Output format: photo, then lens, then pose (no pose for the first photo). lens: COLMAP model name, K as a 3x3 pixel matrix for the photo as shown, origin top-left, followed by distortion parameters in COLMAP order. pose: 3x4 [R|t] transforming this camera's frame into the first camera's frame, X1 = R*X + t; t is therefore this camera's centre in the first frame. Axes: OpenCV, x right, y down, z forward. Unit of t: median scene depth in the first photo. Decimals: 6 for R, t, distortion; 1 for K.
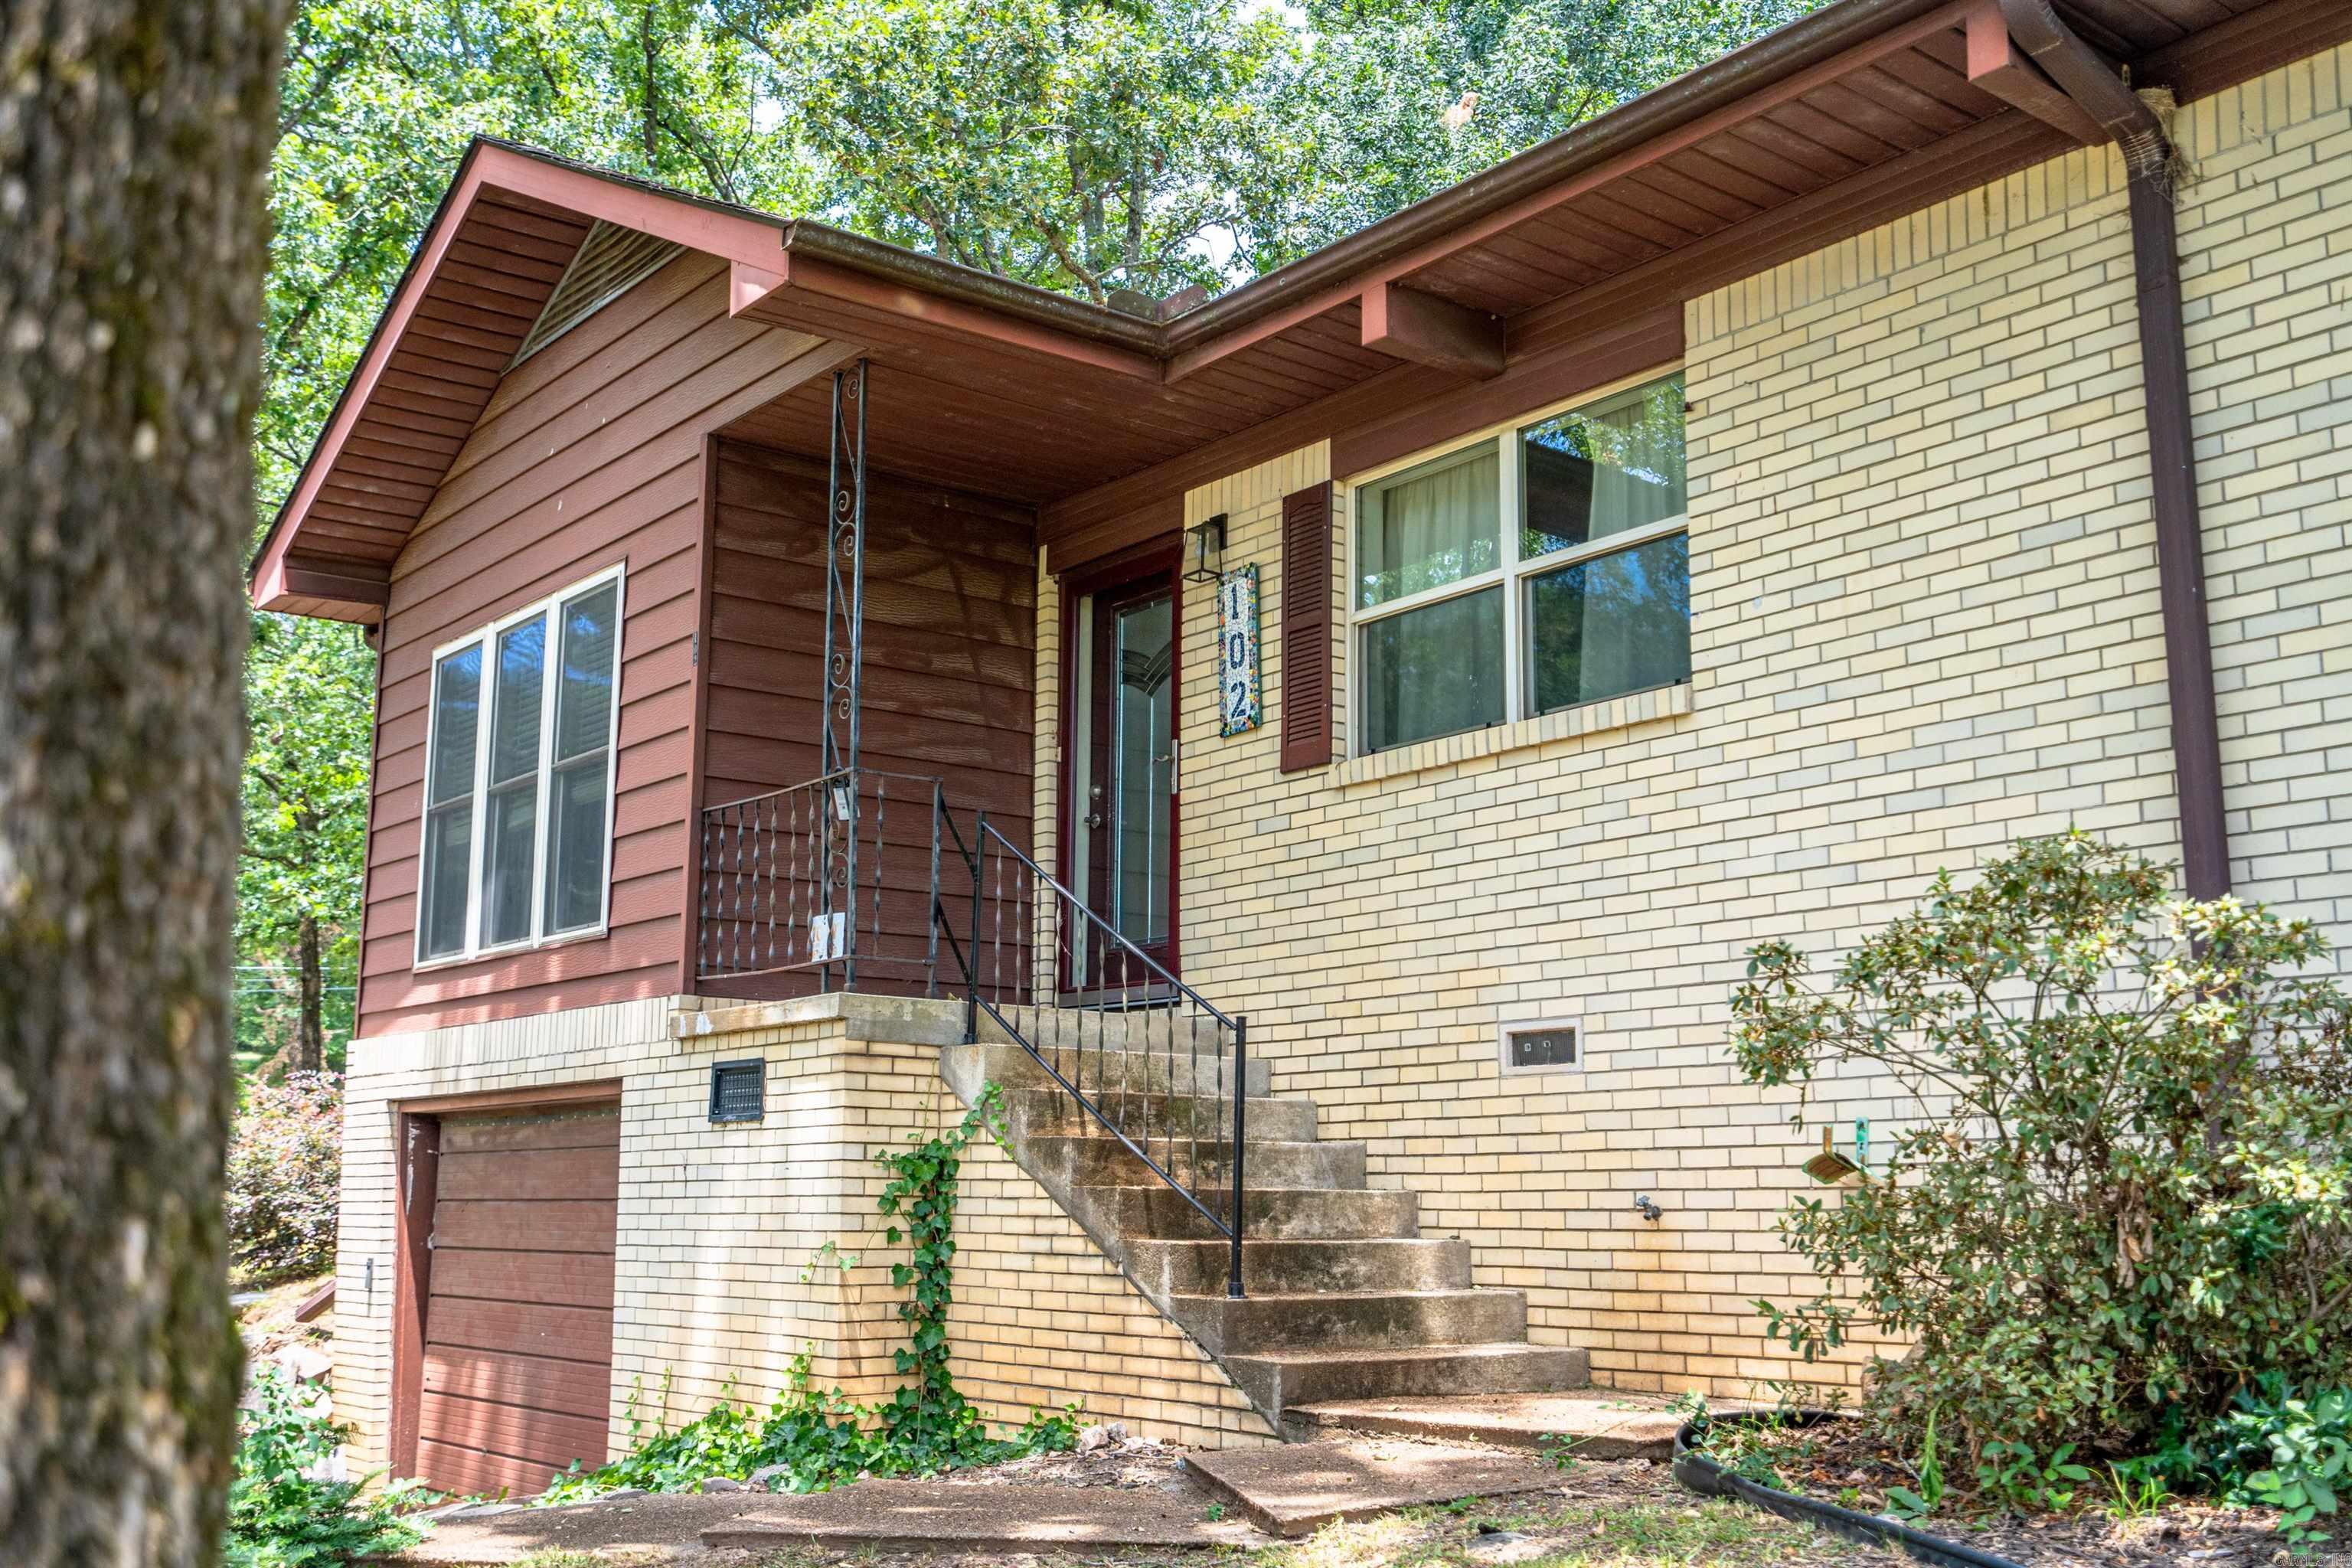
lens RADIAL K [[2349.1, 0, 1173.6], [0, 2349.1, 803.4], [0, 0, 1]] dist [0.016107, 0.000000]
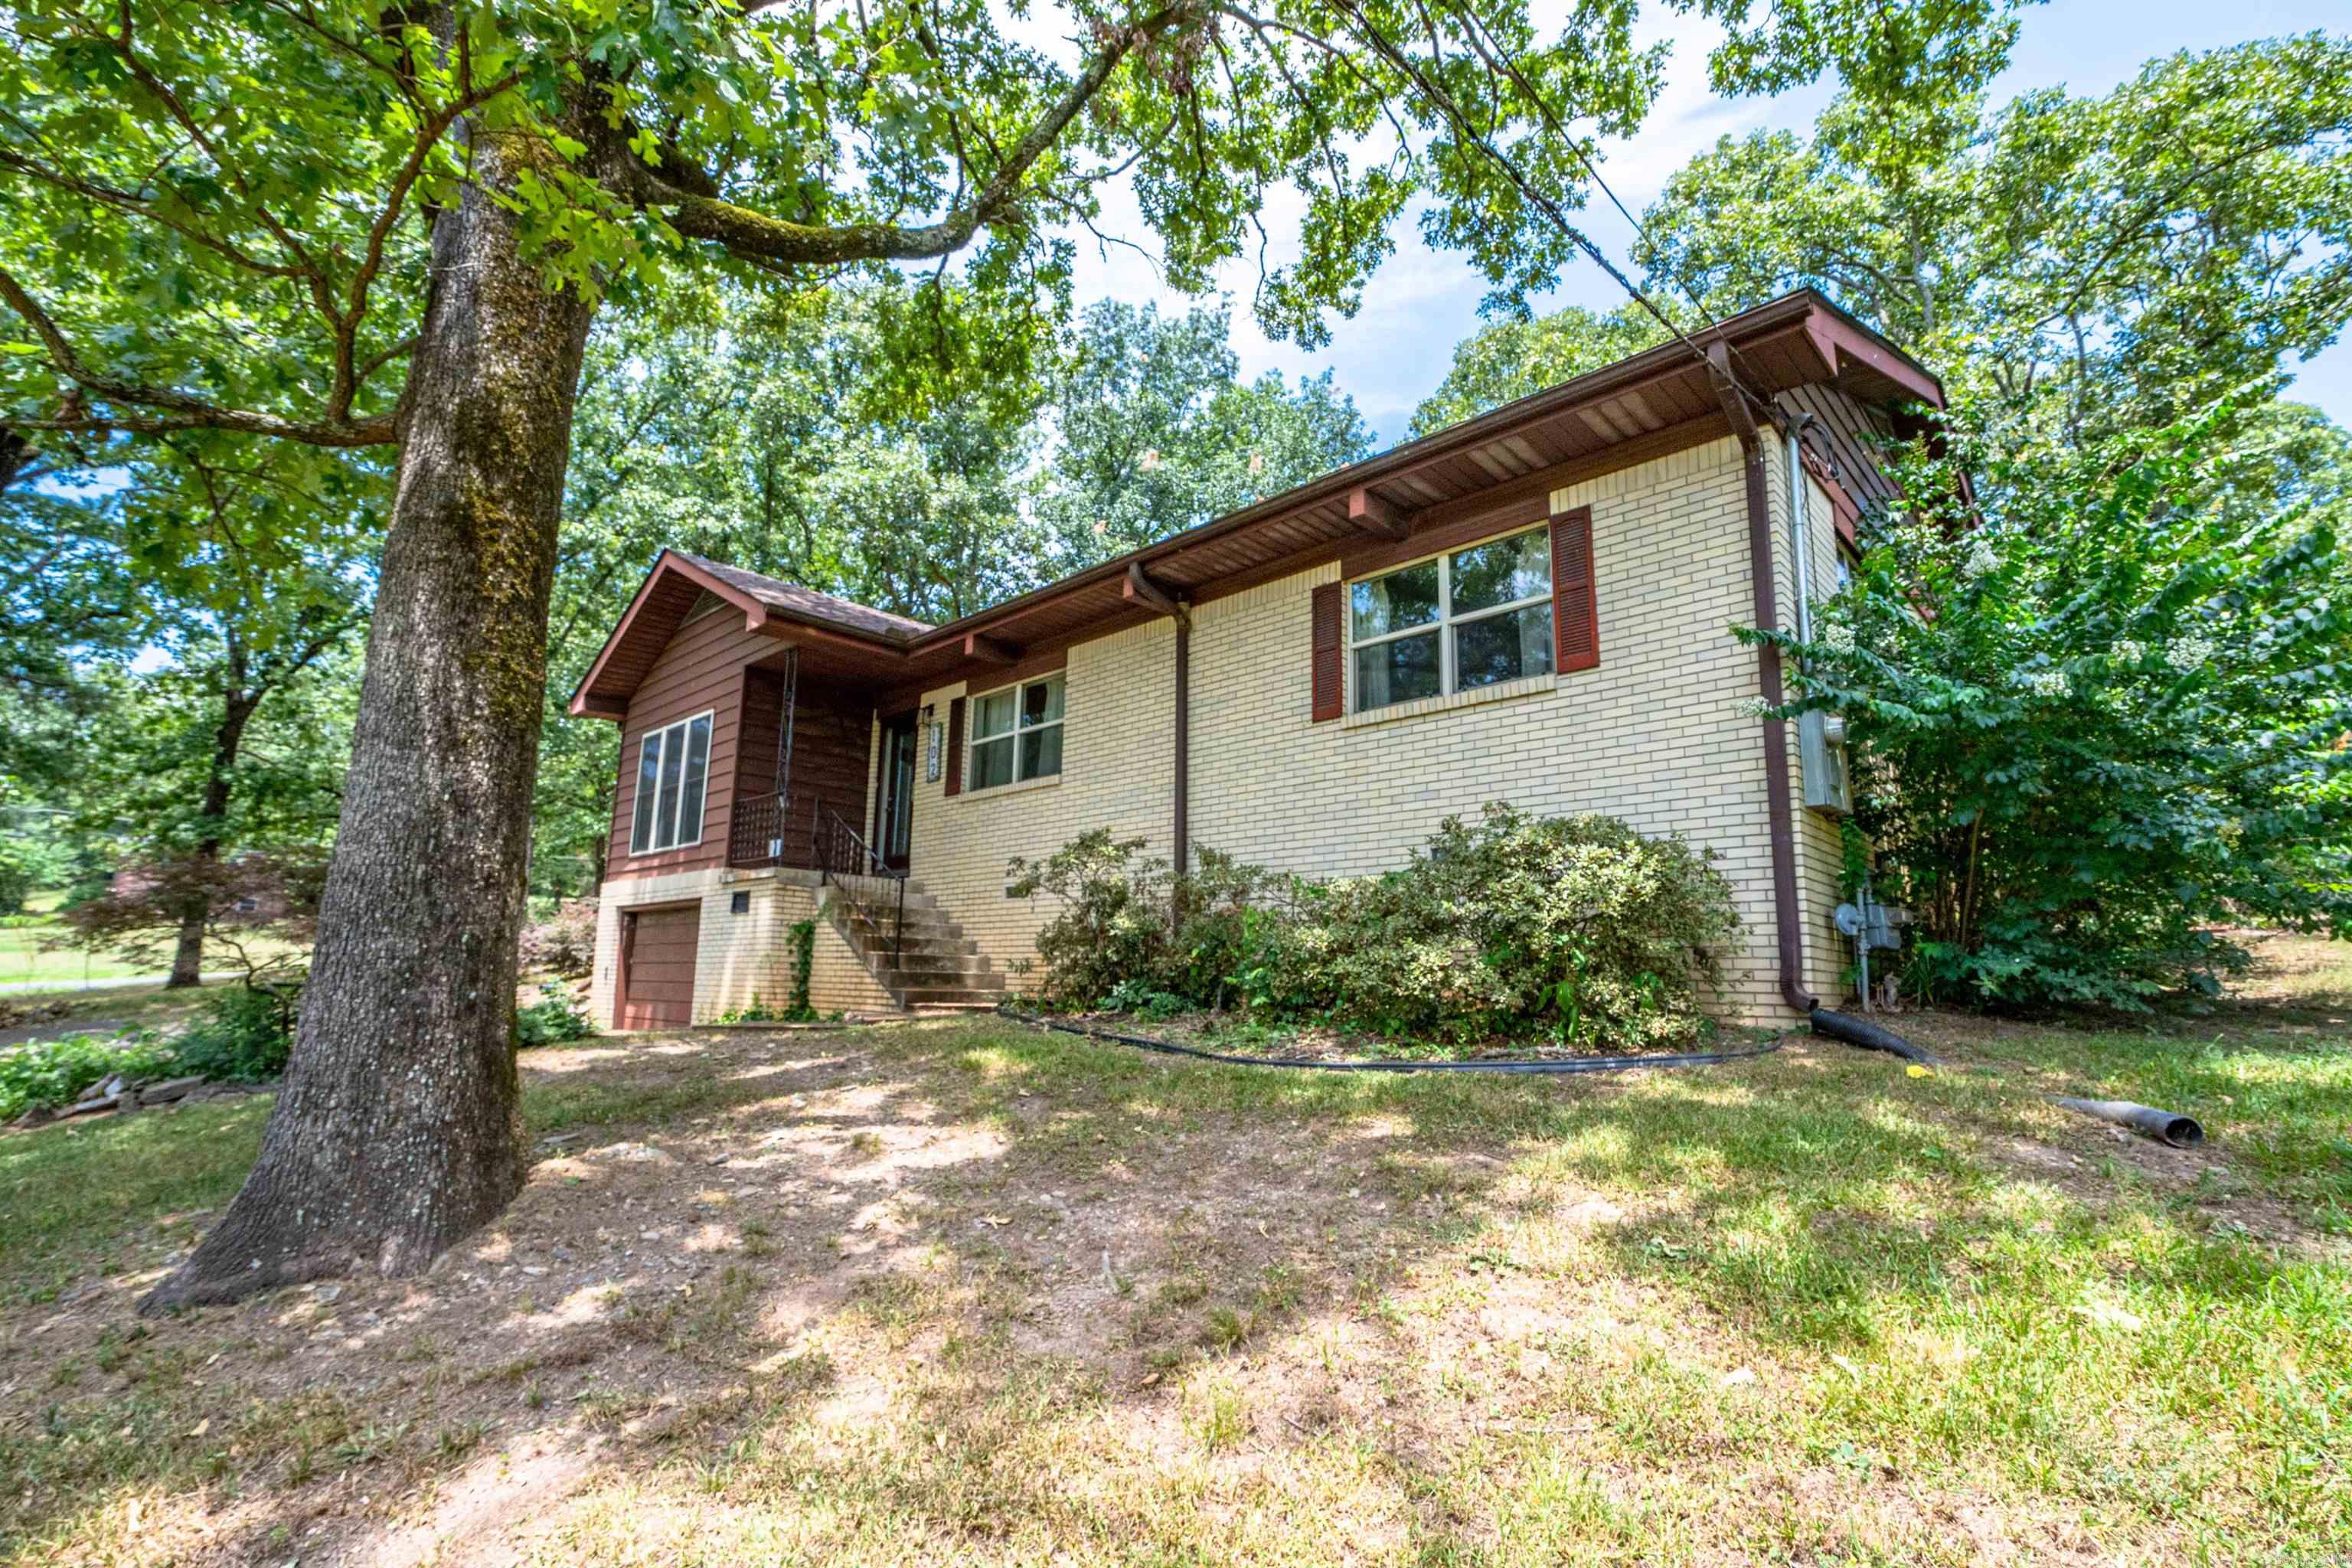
lens RADIAL K [[1079.9, 0, 1177.8], [0, 1079.9, 786.9], [0, 0, 1]] dist [-0.003154, 0.002474]
pose [[0.990516, 0.038214, 0.131975, 0.153464], [-0.036851, 0.999239, -0.012754, -0.017911], [-0.132362, 0.007770, 0.991171, -0.345782]]
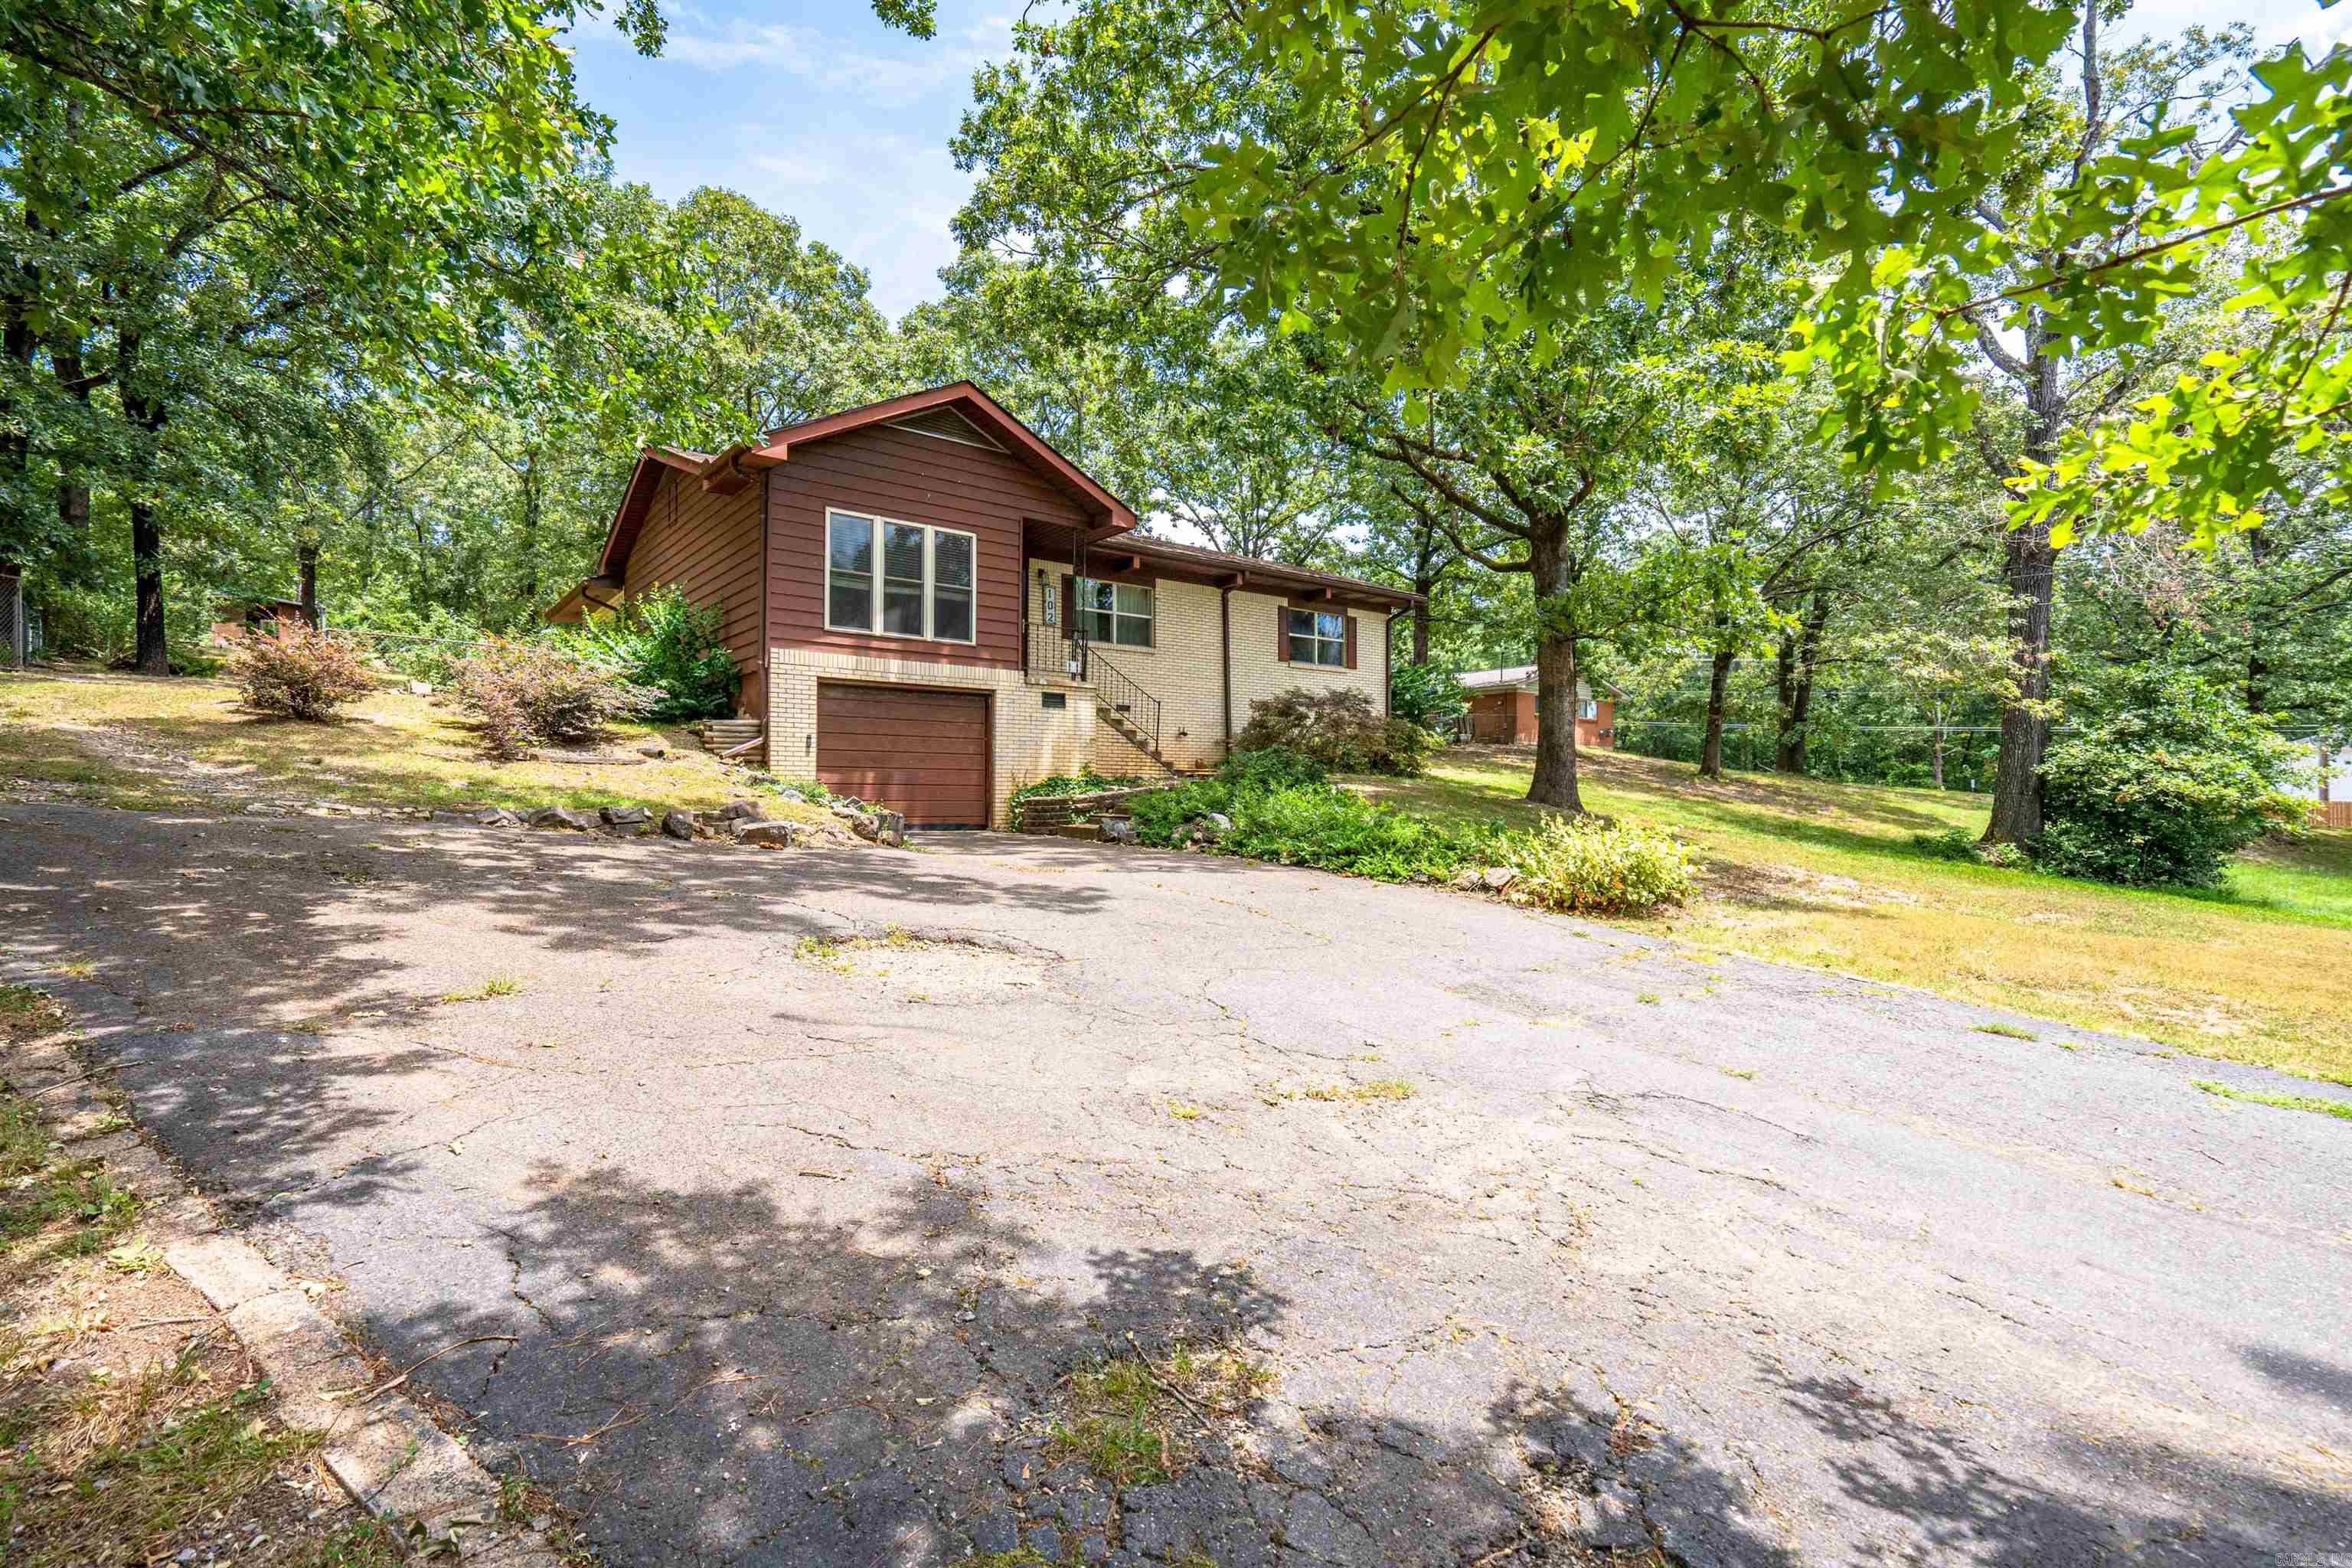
lens RADIAL K [[1079.9, 0, 1172.3], [0, 1079.9, 780.2], [0, 0, 1]] dist [-0.003154, 0.002474]
pose [[0.004564, 0.009800, 0.999942, -1.987778], [-0.178454, 0.983909, -0.008828, 0.231176], [-0.983938, -0.178404, 0.006240, 0.734987]]
